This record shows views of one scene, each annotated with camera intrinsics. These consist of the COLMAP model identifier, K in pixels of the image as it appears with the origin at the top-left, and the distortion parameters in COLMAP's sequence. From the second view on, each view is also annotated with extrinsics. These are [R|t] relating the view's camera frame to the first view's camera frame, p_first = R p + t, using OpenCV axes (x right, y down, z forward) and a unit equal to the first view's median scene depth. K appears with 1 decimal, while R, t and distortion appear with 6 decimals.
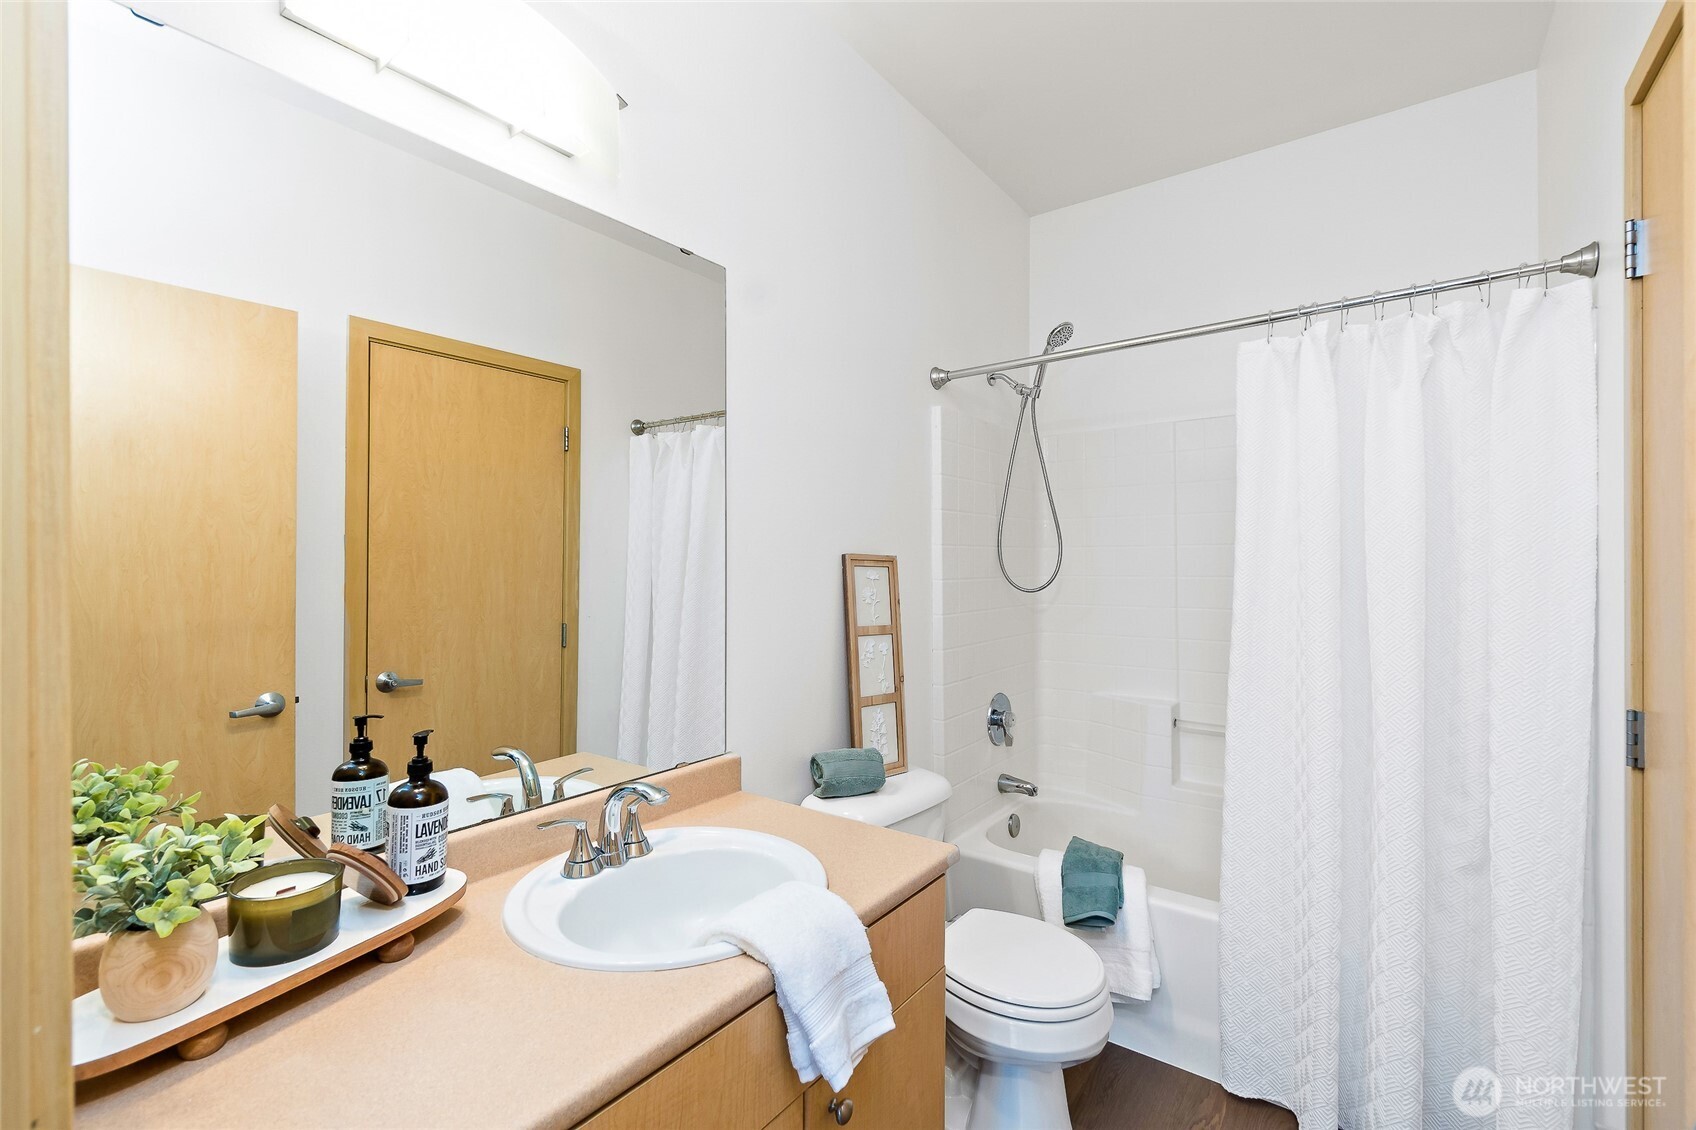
lens RADIAL K [[752.8, 0, 848.0], [0, 752.8, 565.0], [0, 0, 1]] dist [-0.000169, 0.000051]
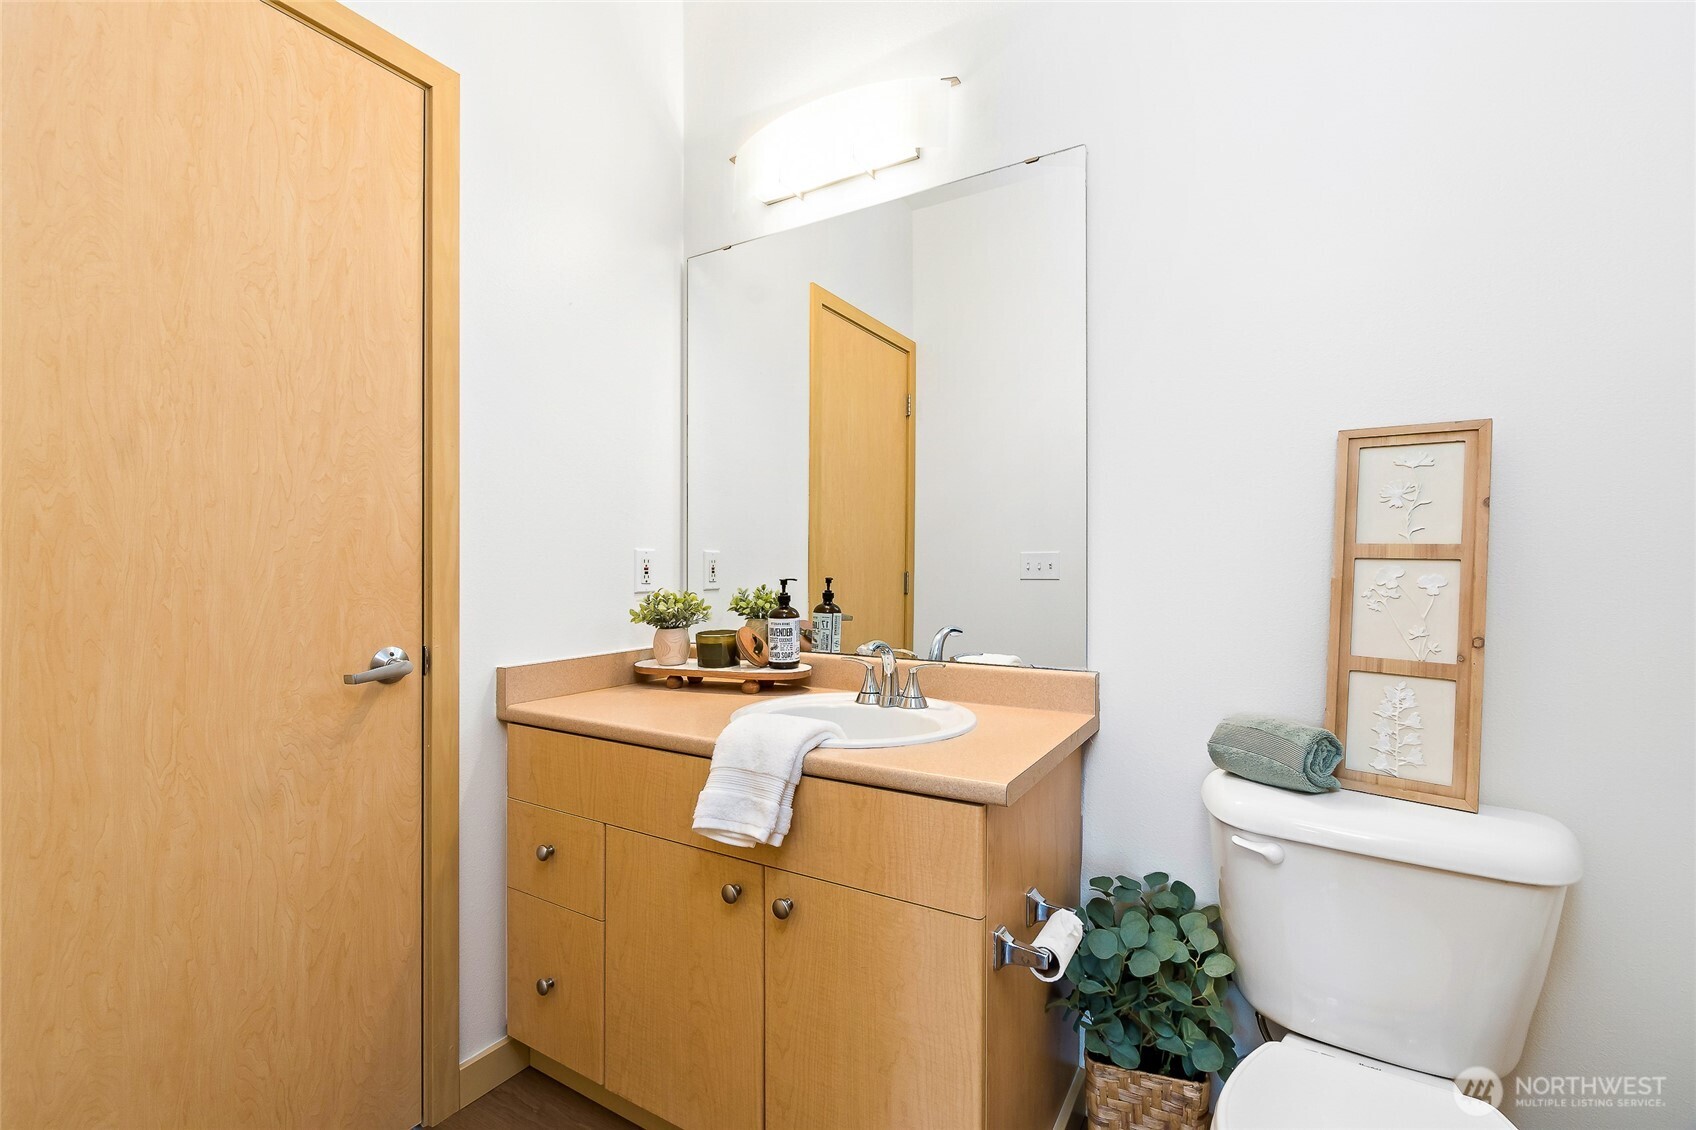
lens RADIAL K [[752.8, 0, 848.0], [0, 752.8, 565.0], [0, 0, 1]] dist [-0.000169, 0.000051]
pose [[0.084409, -0.002615, -0.996428, 0.589430], [-0.003475, 0.999990, -0.002919, 0.100588], [0.996425, 0.003709, 0.084399, 0.510108]]
